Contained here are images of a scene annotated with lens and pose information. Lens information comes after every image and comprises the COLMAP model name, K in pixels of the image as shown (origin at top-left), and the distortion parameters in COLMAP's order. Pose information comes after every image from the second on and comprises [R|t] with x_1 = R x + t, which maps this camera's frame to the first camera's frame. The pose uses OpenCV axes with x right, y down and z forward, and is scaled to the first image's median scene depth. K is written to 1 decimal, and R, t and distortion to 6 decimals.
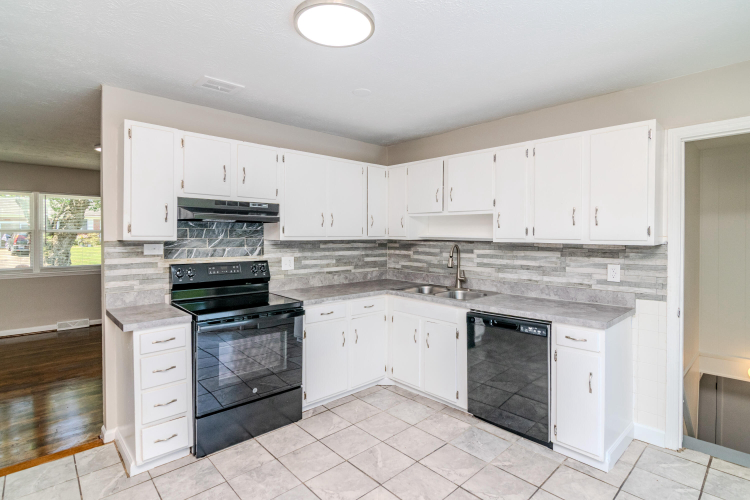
lens RADIAL K [[371.6, 0, 376.9], [0, 371.6, 238.0], [0, 0, 1]] dist [-0.001431, 0.000007]
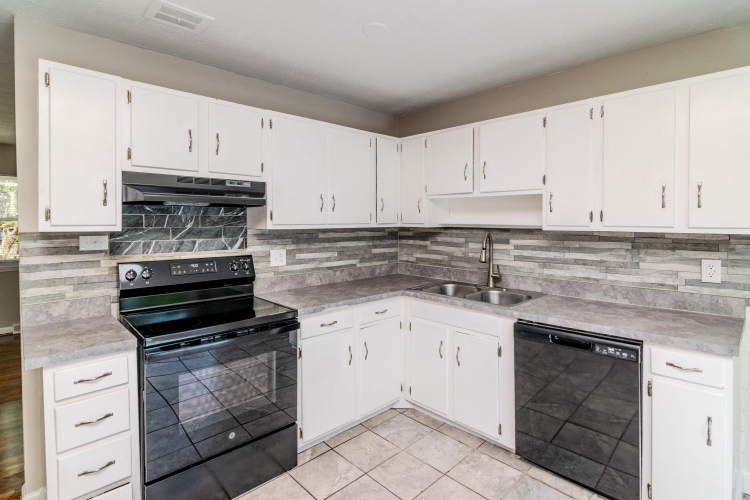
lens RADIAL K [[371.7, 0, 382.0], [0, 371.7, 228.1], [0, 0, 1]] dist [-0.001591, 0.000205]
pose [[0.999665, -0.005235, 0.025356, -0.043276], [0.004959, 0.999928, 0.010941, -0.003972], [-0.025411, -0.010811, 0.999619, 0.231603]]
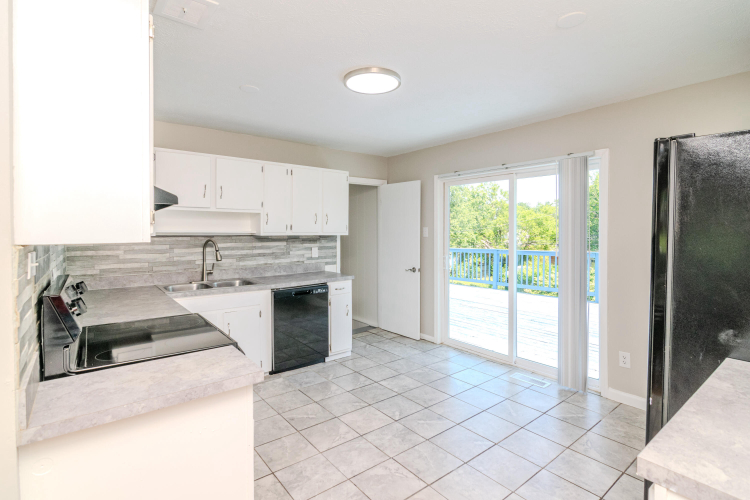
lens RADIAL K [[371.7, 0, 382.0], [0, 371.7, 228.1], [0, 0, 1]] dist [-0.001591, 0.000205]
pose [[0.065772, -0.000075, 0.997835, -0.907596], [0.005846, 0.999983, -0.000310, -0.011890], [-0.997818, 0.005854, 0.065771, 0.510055]]
